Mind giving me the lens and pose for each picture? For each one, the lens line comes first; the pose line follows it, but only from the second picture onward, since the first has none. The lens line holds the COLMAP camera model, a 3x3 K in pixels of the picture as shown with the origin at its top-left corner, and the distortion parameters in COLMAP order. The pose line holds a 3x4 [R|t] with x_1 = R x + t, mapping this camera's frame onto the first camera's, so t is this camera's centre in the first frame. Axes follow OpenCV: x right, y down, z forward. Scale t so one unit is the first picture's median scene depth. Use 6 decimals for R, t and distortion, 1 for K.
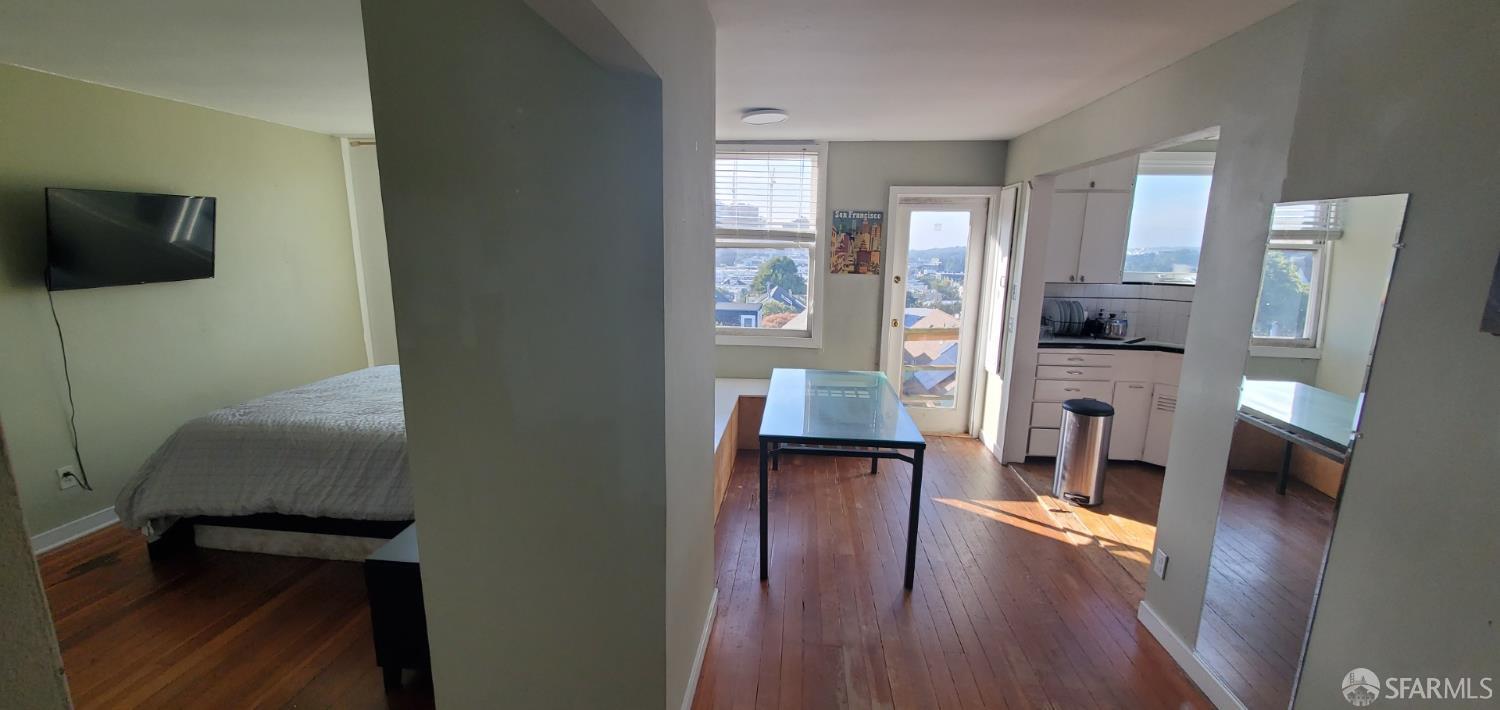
lens RADIAL K [[594.8, 0, 745.3], [0, 594.8, 362.4], [0, 0, 1]] dist [0.005998, -0.000648]
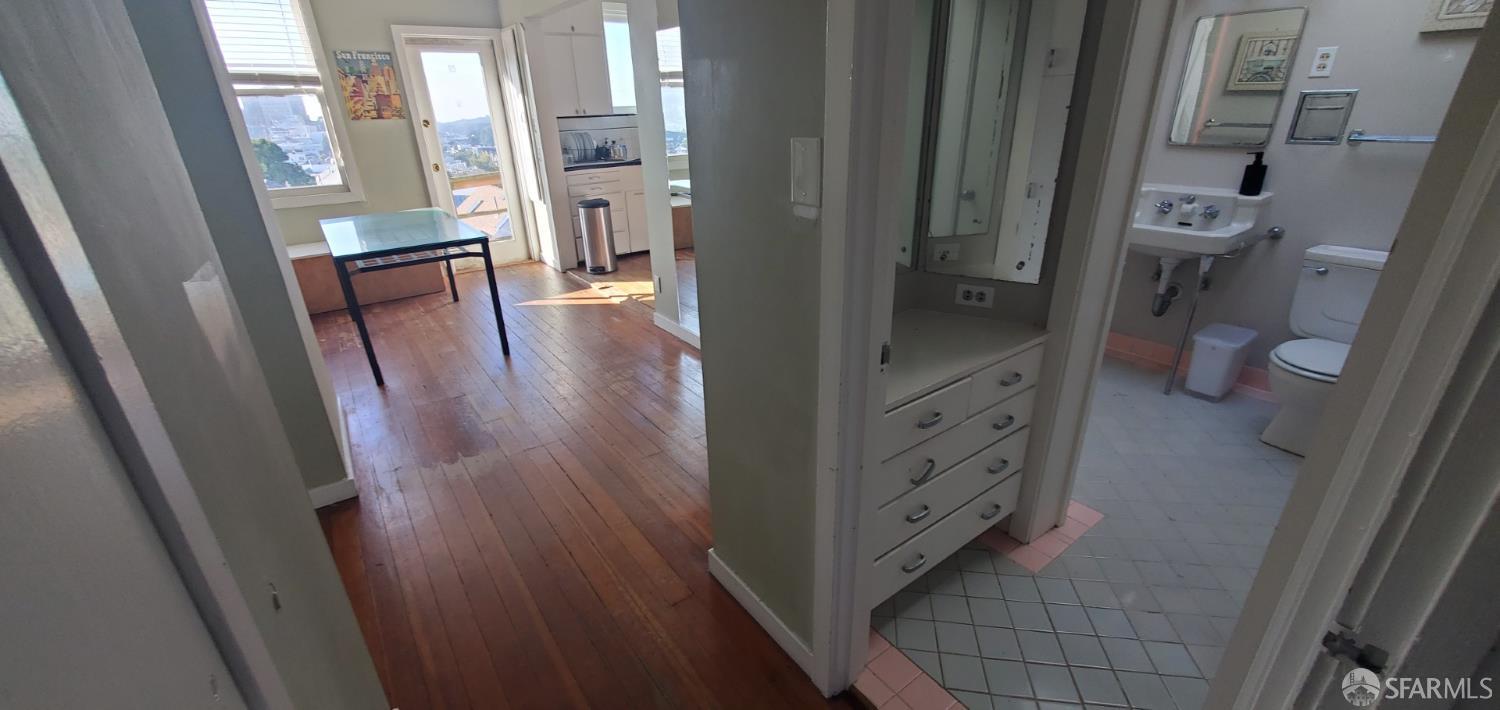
lens RADIAL K [[594.8, 0, 744.6], [0, 594.8, 358.2], [0, 0, 1]] dist [0.005998, -0.000648]
pose [[0.752573, -0.290000, 0.591214, -0.067069], [0.171748, 0.953173, 0.248924, 0.095438], [-0.635718, -0.085794, 0.767139, -0.206944]]
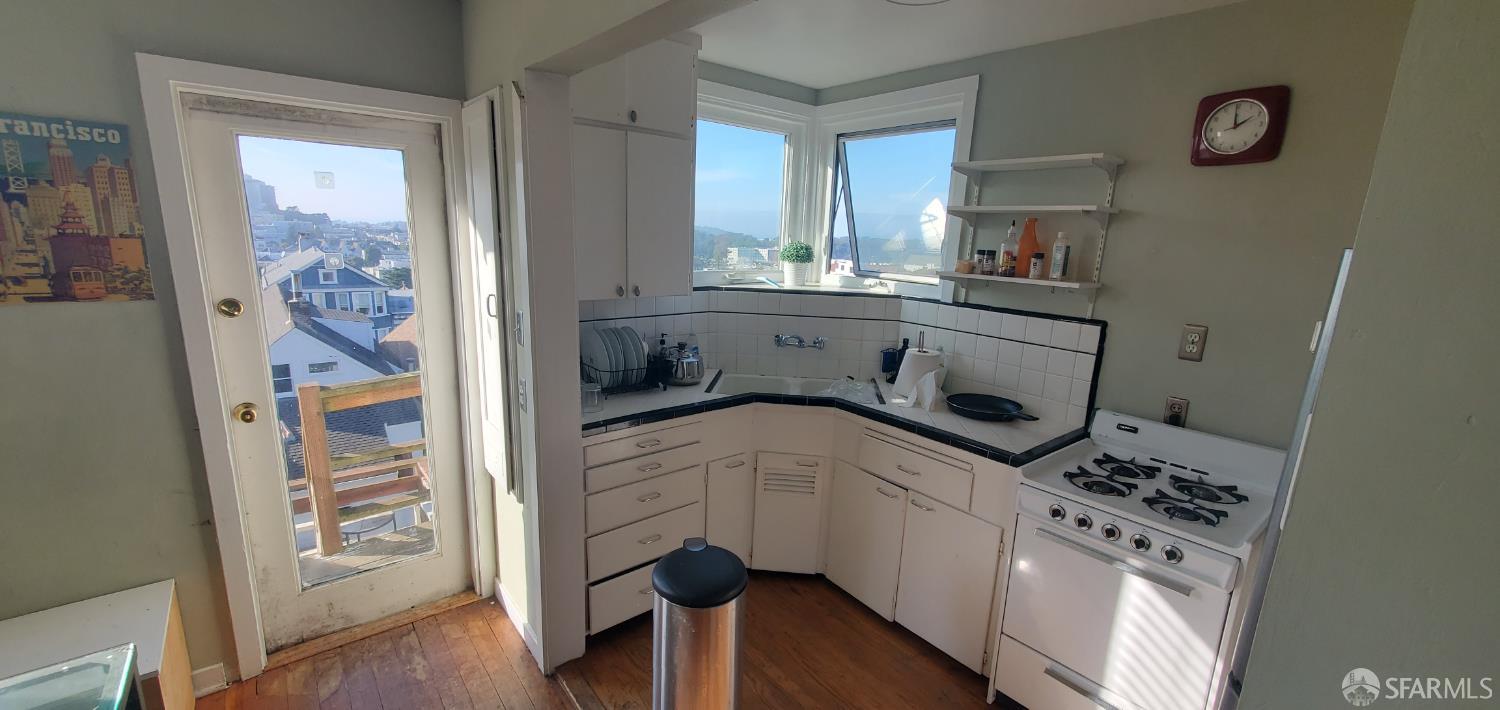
lens RADIAL K [[594.8, 0, 748.9], [0, 594.8, 356.3], [0, 0, 1]] dist [0.005998, -0.000648]
pose [[0.715300, -0.134718, 0.685710, 0.243418], [0.112103, 0.990655, 0.077689, -0.106753], [-0.689768, 0.021299, 0.723717, 0.509164]]
